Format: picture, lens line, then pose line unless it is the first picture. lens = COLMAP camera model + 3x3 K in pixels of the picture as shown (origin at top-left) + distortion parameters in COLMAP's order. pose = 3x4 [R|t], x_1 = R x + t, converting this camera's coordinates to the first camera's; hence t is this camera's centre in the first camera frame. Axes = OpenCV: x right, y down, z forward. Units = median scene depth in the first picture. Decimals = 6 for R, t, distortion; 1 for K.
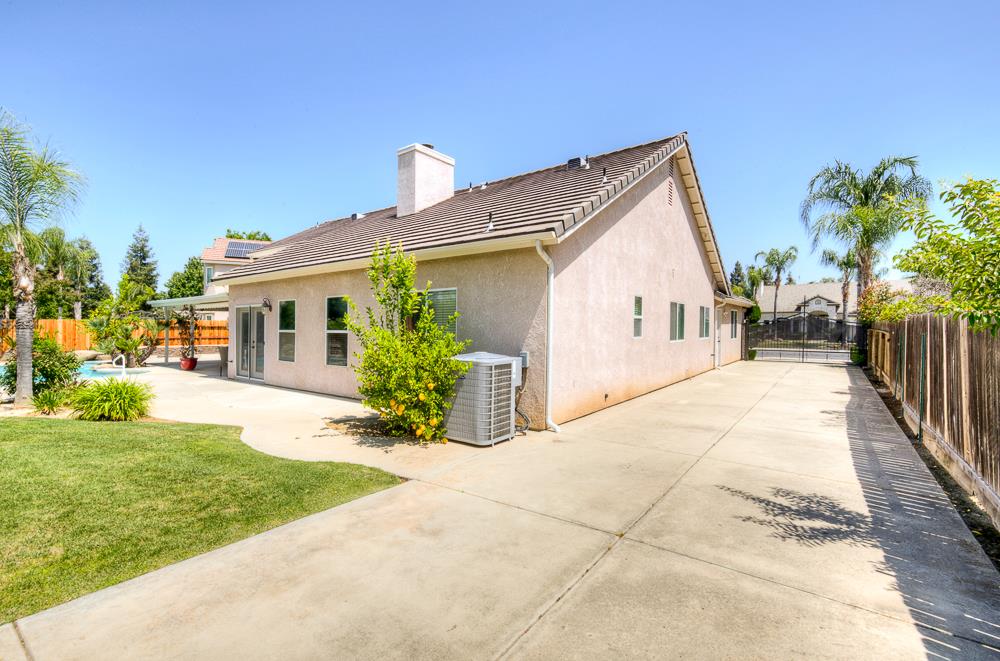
lens RADIAL K [[451.2, 0, 487.5], [0, 451.2, 326.1], [0, 0, 1]] dist [-0.000507, 0.000040]
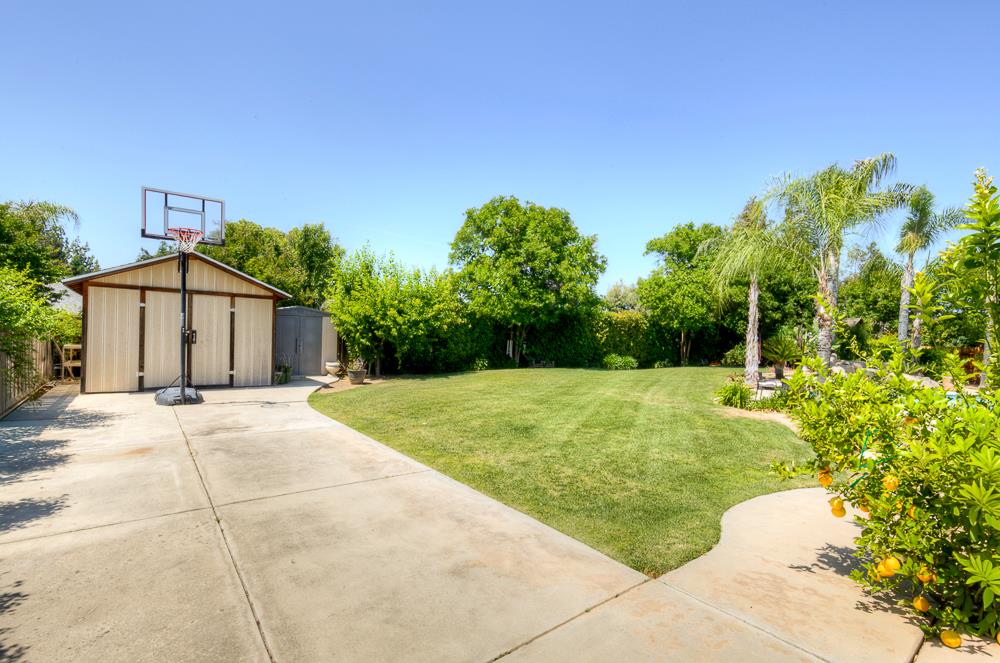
lens RADIAL K [[451.2, 0, 487.5], [0, 451.2, 327.1], [0, 0, 1]] dist [-0.000507, 0.000040]
pose [[-0.251322, -0.033610, -0.967320, 0.631713], [-0.035041, 0.999058, -0.025609, 0.009505], [0.967269, 0.027460, -0.252263, 1.110263]]
